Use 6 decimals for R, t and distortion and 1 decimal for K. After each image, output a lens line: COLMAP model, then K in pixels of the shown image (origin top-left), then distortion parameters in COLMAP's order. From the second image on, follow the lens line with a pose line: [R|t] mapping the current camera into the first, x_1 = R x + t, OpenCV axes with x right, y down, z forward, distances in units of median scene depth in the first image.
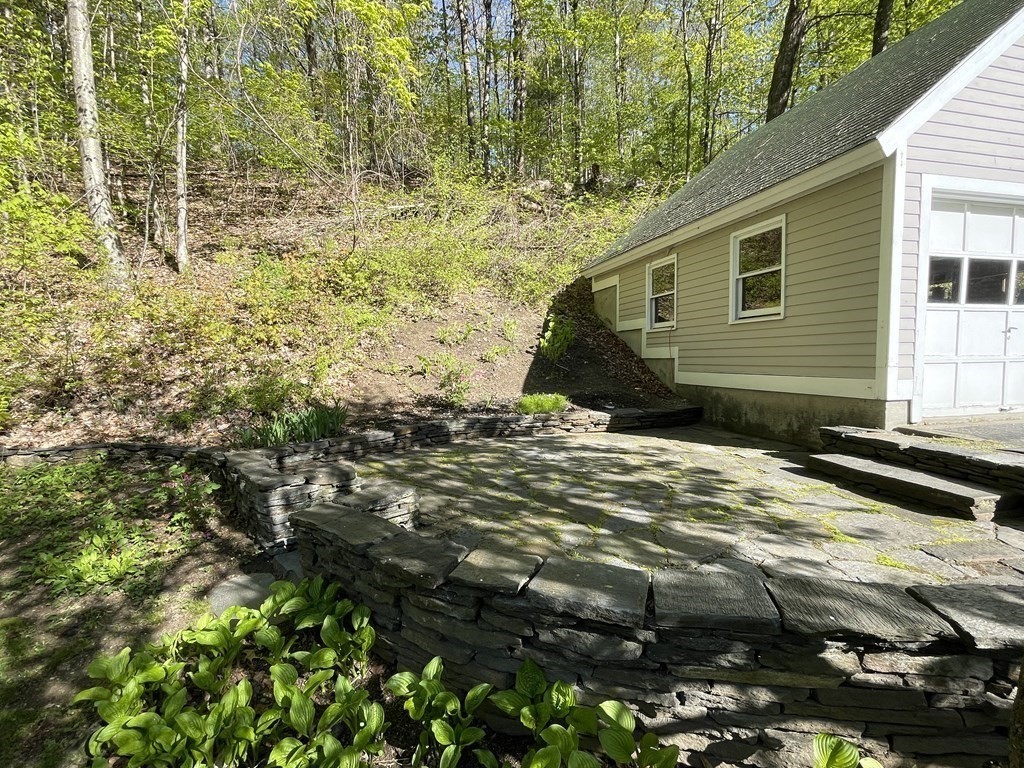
lens RADIAL K [[489.0, 0, 511.4], [0, 489.0, 381.4], [0, 0, 1]] dist [-0.003481, 0.000426]
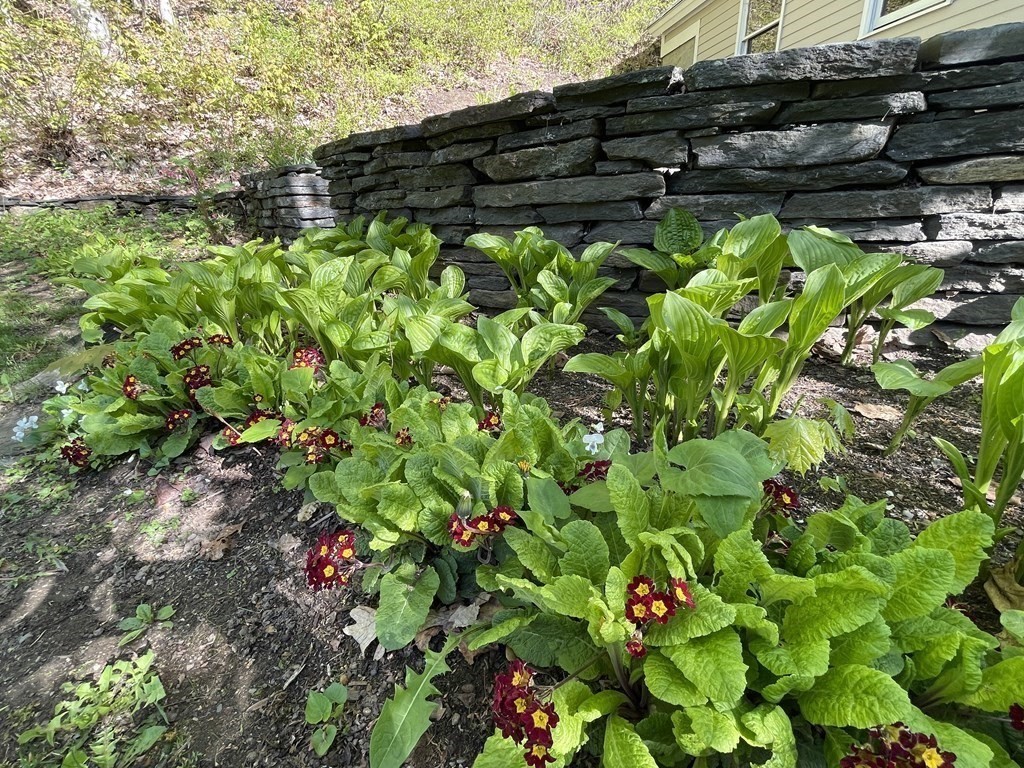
lens RADIAL K [[489.0, 0, 513.1], [0, 489.0, 388.5], [0, 0, 1]] dist [-0.003481, 0.000426]
pose [[0.998134, 0.008935, -0.060410, -0.050162], [0.008859, 0.957585, 0.288016, 0.216250], [0.060421, -0.288014, 0.955718, 0.099374]]
